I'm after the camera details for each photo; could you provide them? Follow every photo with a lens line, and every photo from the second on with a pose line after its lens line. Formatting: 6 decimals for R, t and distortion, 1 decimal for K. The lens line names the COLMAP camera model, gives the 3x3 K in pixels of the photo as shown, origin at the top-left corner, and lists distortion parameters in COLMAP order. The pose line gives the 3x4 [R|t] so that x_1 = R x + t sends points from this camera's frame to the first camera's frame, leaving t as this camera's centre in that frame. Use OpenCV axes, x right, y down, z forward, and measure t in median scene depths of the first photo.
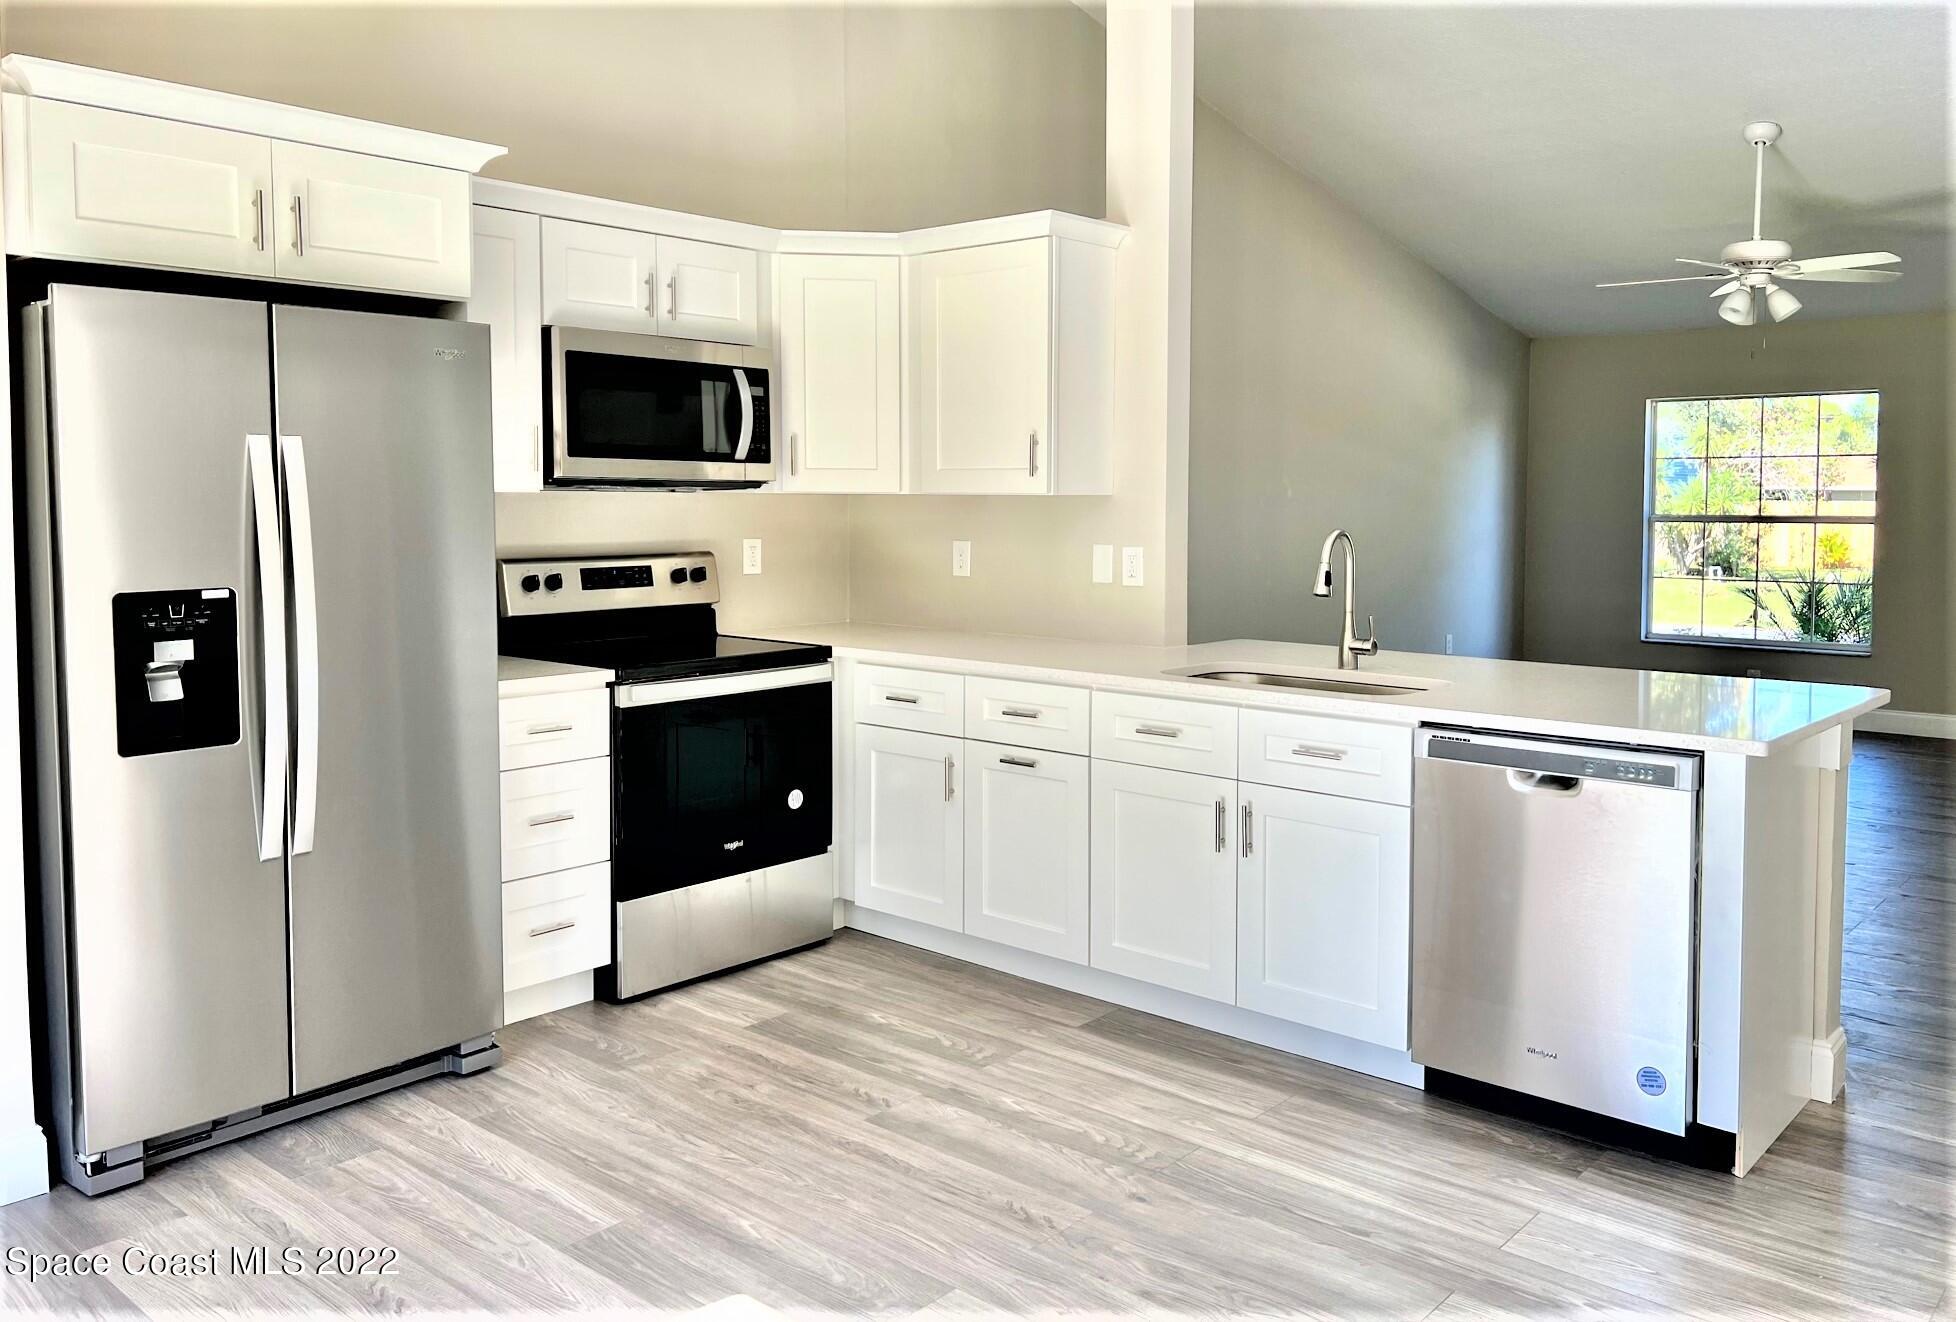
lens RADIAL K [[1545.1, 0, 979.3], [0, 1545.1, 659.2], [0, 0, 1]] dist [0.000889, -0.000318]
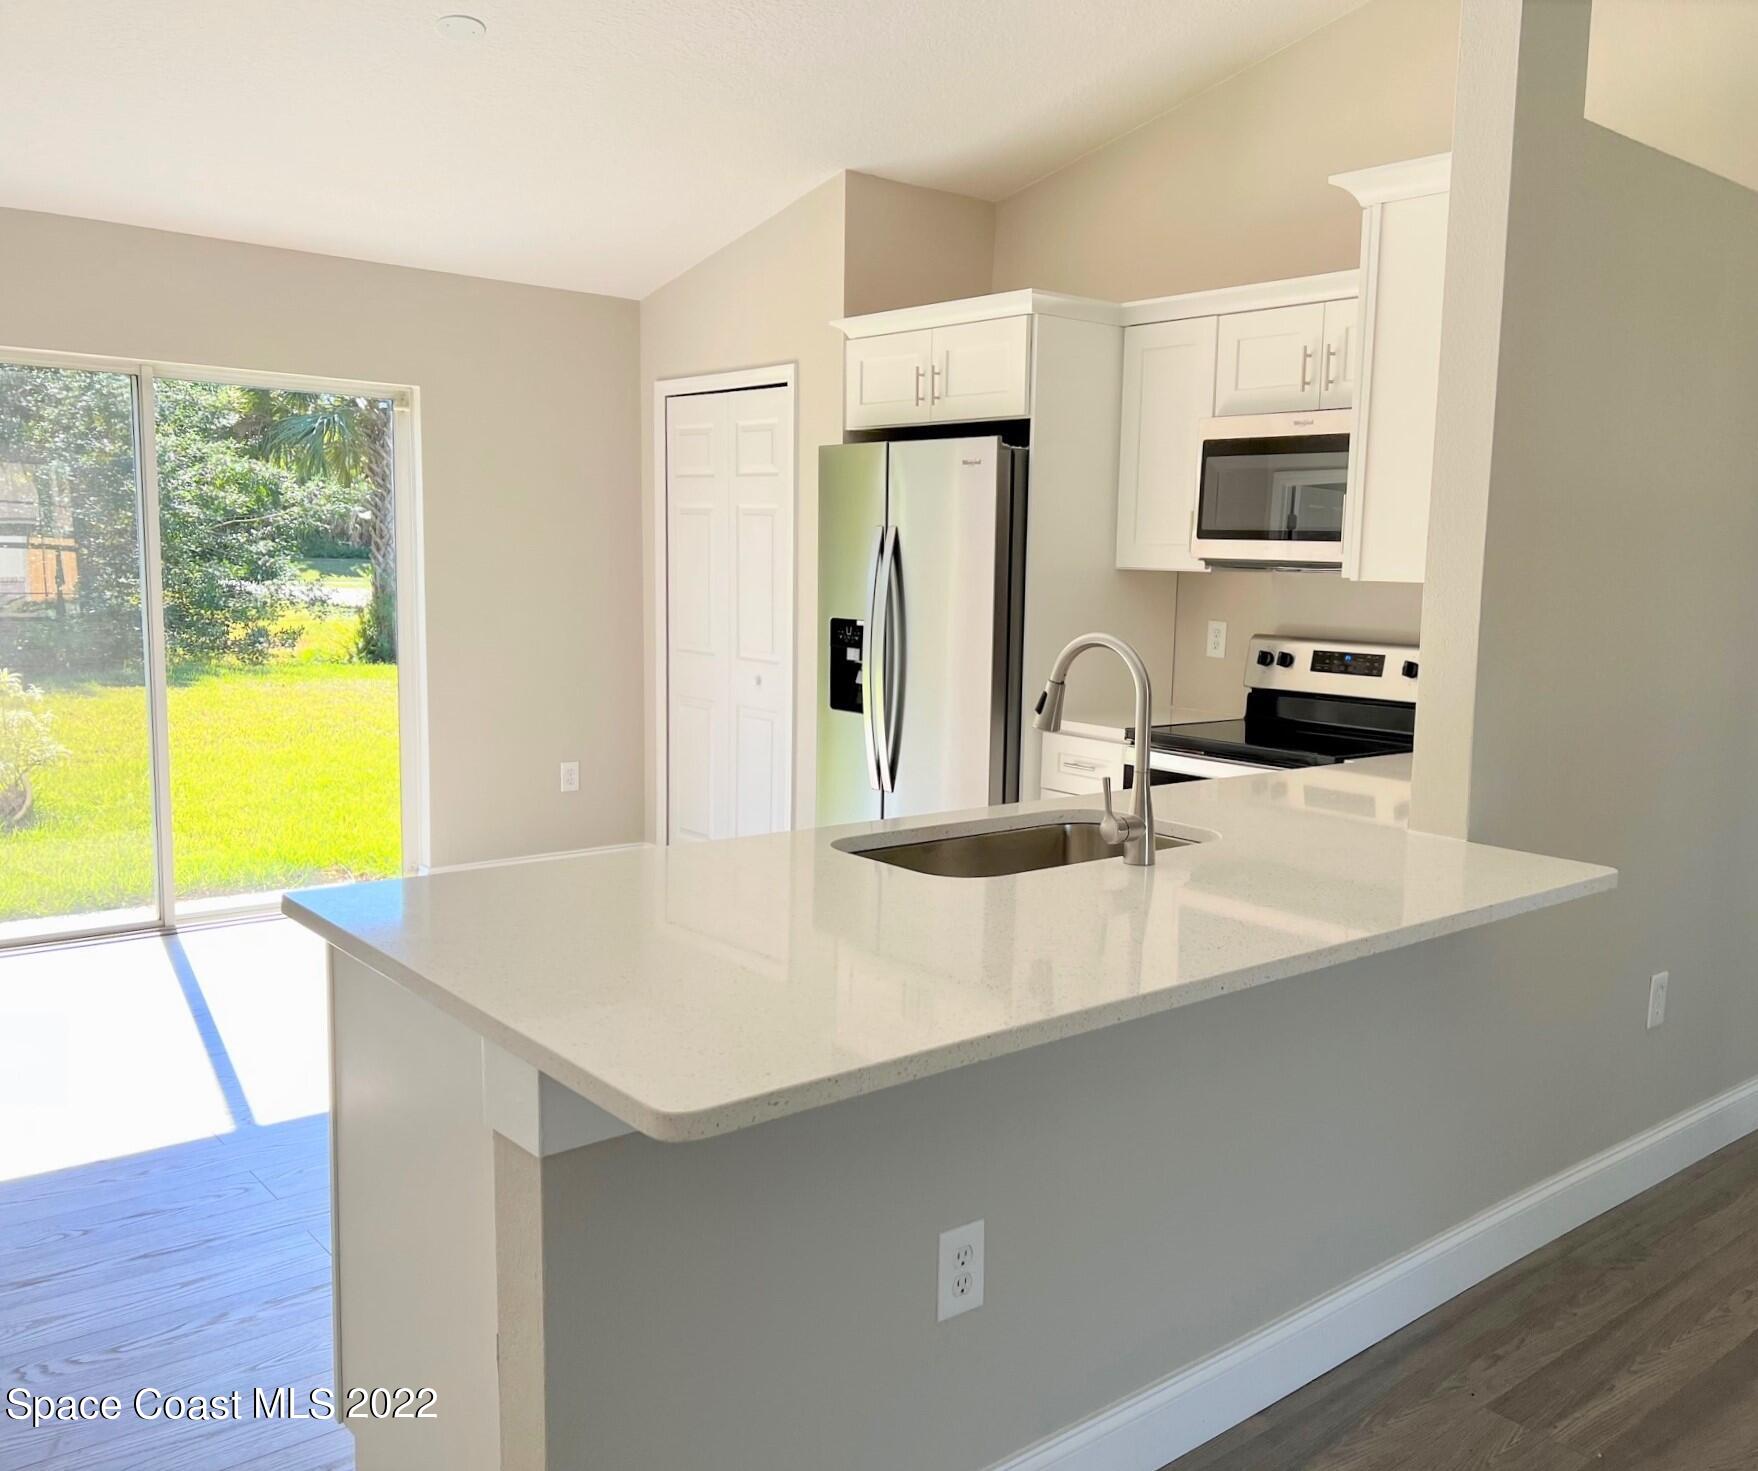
lens RADIAL K [[1491.8, 0, 878.1], [0, 1491.8, 737.3], [0, 0, 1]] dist [-0.002834, -0.002090]
pose [[-0.157795, 0.113680, -0.980906, 0.740772], [-0.132574, 0.981919, 0.135124, -0.096074], [0.978532, 0.151365, -0.139871, 0.865831]]
